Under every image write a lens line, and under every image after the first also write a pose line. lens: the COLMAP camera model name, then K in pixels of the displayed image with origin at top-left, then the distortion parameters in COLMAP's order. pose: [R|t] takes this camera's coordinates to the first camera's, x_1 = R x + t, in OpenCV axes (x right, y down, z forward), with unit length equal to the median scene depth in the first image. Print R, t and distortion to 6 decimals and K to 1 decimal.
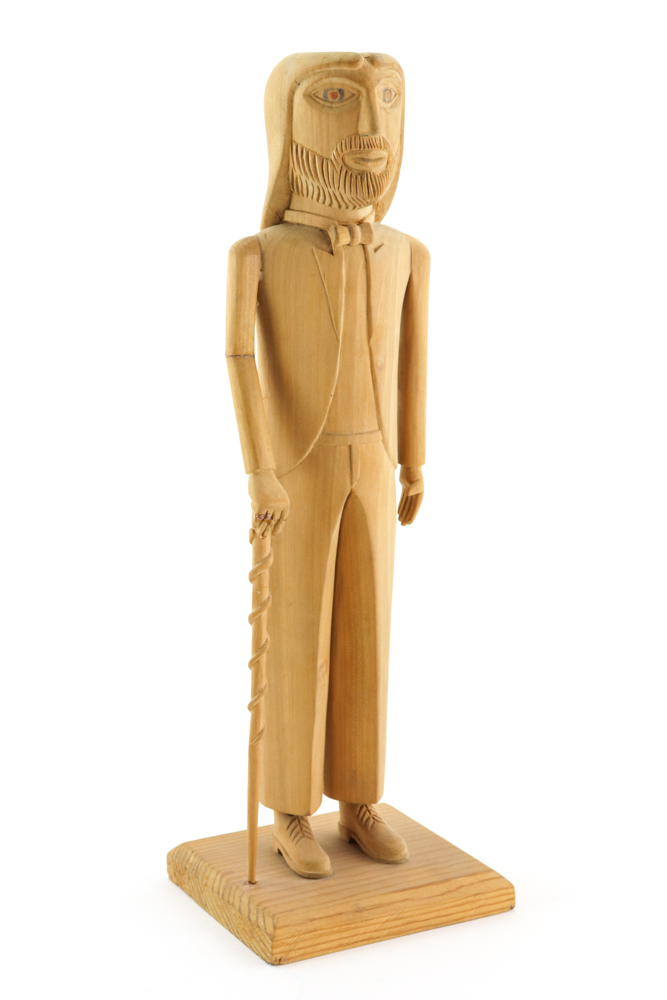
lens RADIAL K [[1891.2, 0, 333.5], [0, 1891.2, 500.0], [0, 0, 1]] dist [0.064428, 0.330871]
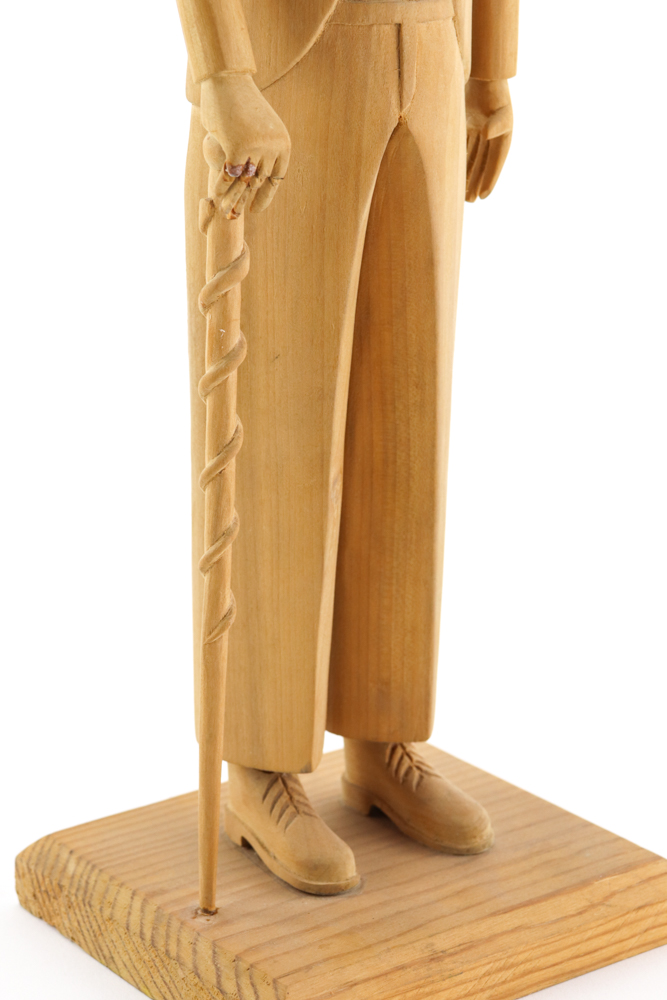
lens RADIAL K [[2388.5, 0, 333.5], [0, 2388.5, 500.0], [0, 0, 1]] dist [0.181596, 0.619674]
pose [[0.986798, -0.034908, 0.158152, -0.112286], [0.021010, 0.995836, 0.088714, 0.038378], [-0.160590, -0.084220, 0.983421, 0.391925]]
